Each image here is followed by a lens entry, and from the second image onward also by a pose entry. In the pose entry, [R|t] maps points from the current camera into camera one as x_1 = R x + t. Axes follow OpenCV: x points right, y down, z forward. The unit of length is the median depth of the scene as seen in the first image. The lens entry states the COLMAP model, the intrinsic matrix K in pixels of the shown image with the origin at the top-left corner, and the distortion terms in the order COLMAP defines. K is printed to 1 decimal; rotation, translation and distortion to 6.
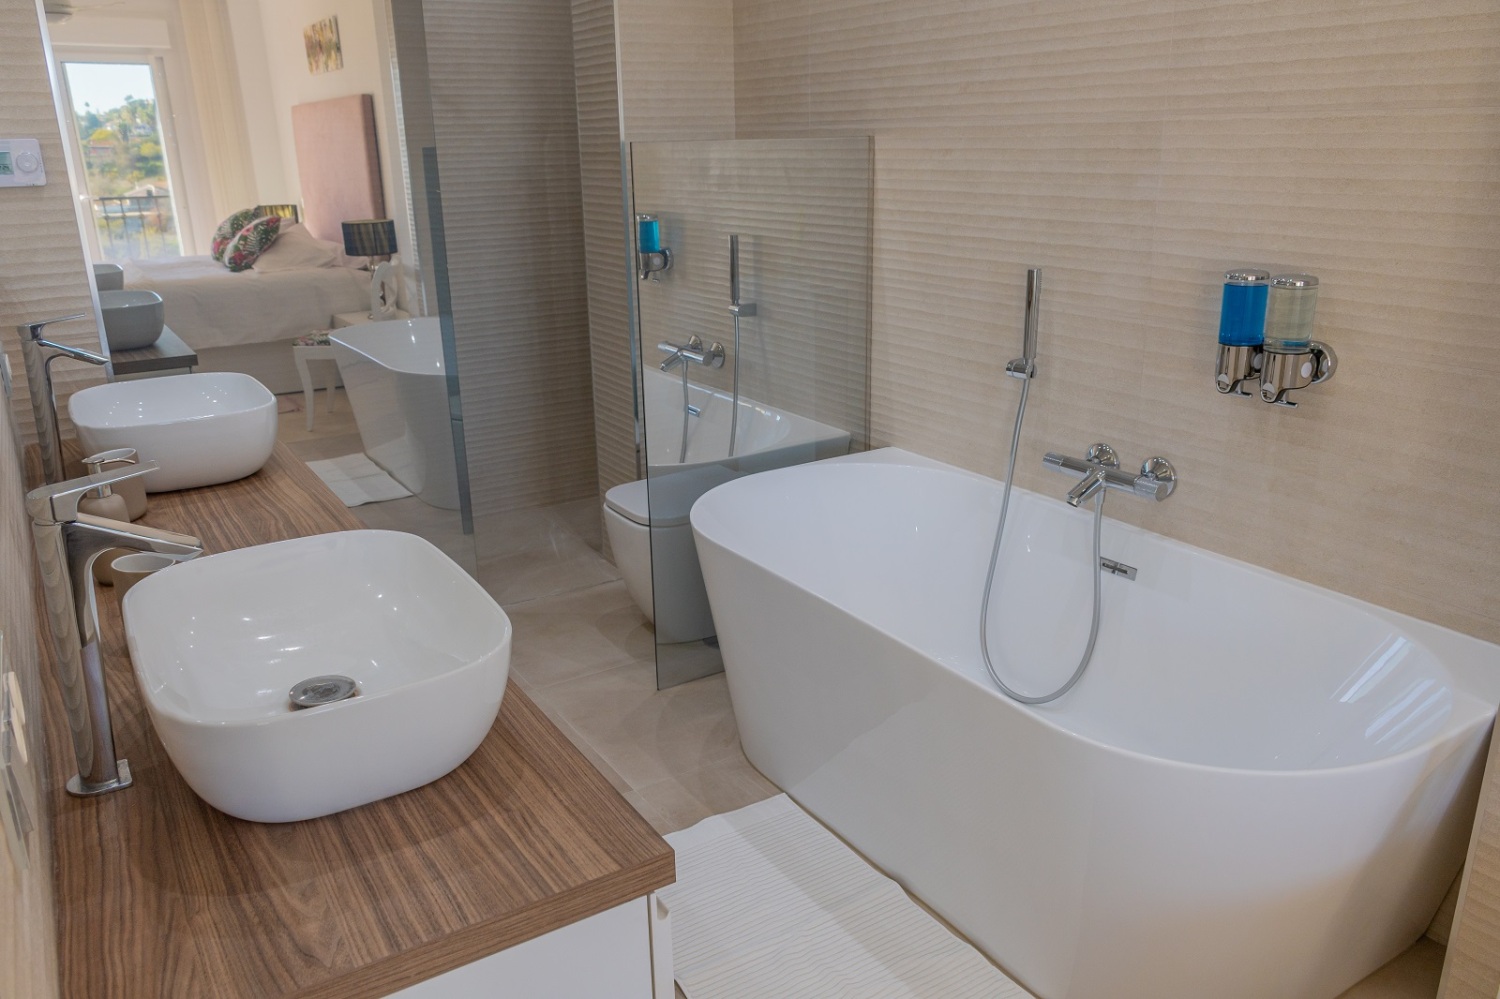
lens RADIAL K [[1145.6, 0, 748.9], [0, 1145.6, 510.9], [0, 0, 1]] dist [-0.009650, 0.006876]
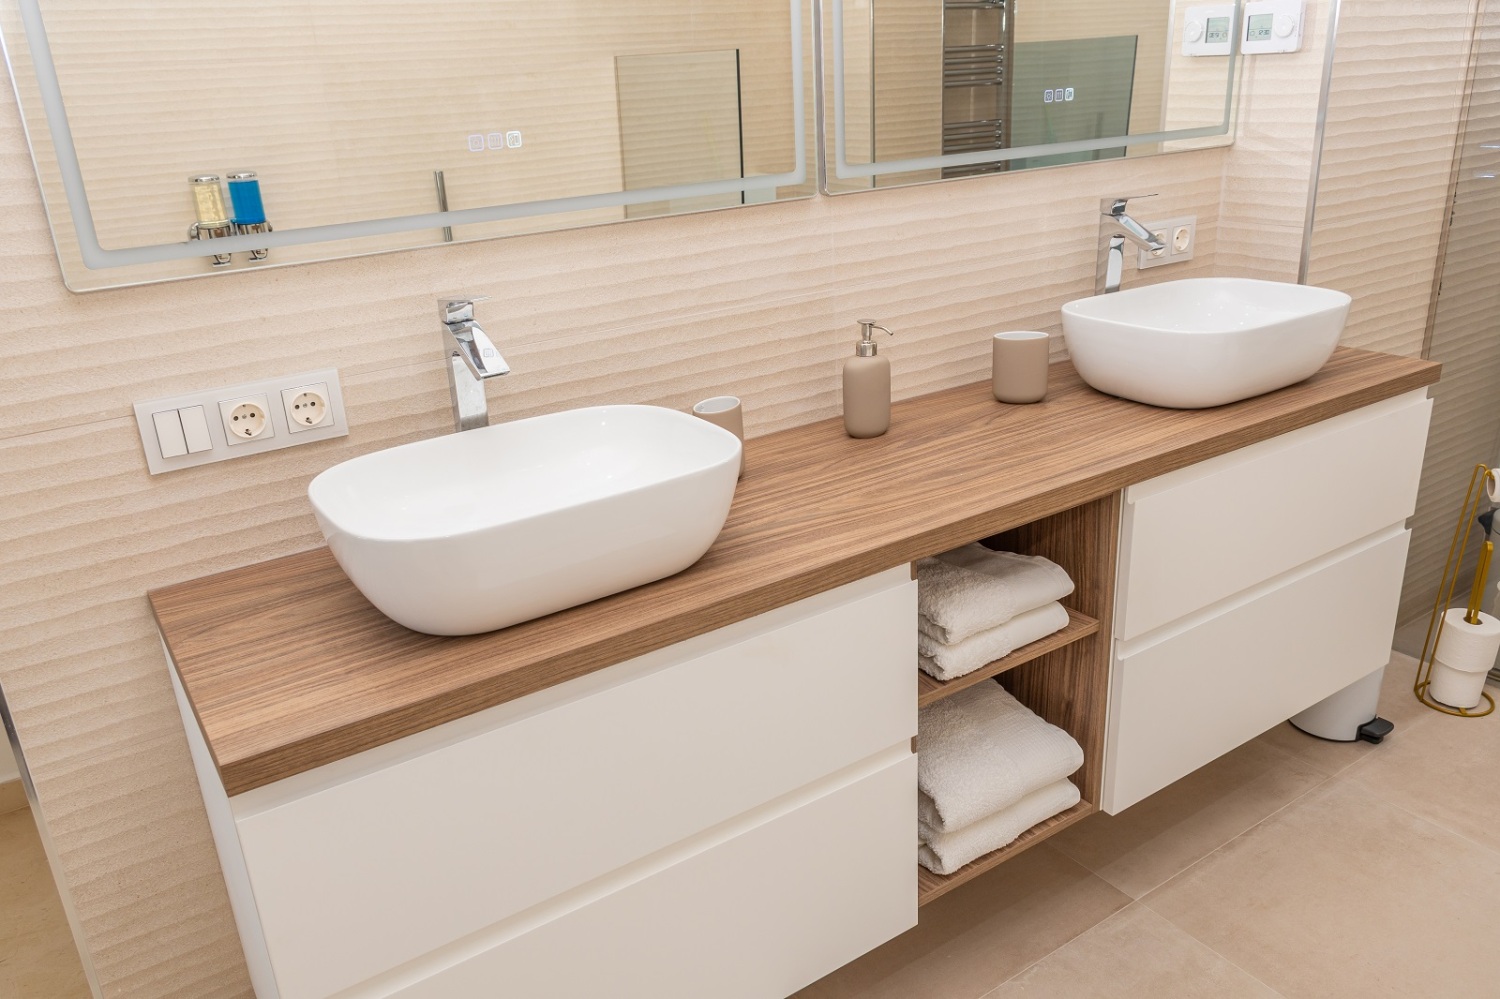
lens RADIAL K [[1145.6, 0, 748.9], [0, 1145.6, 510.9], [0, 0, 1]] dist [-0.009650, 0.006876]
pose [[0.031551, 0.376872, -0.925728, 0.411437], [-0.263470, 0.896567, 0.356021, -0.198712], [0.964151, 0.232669, 0.127583, 0.655632]]
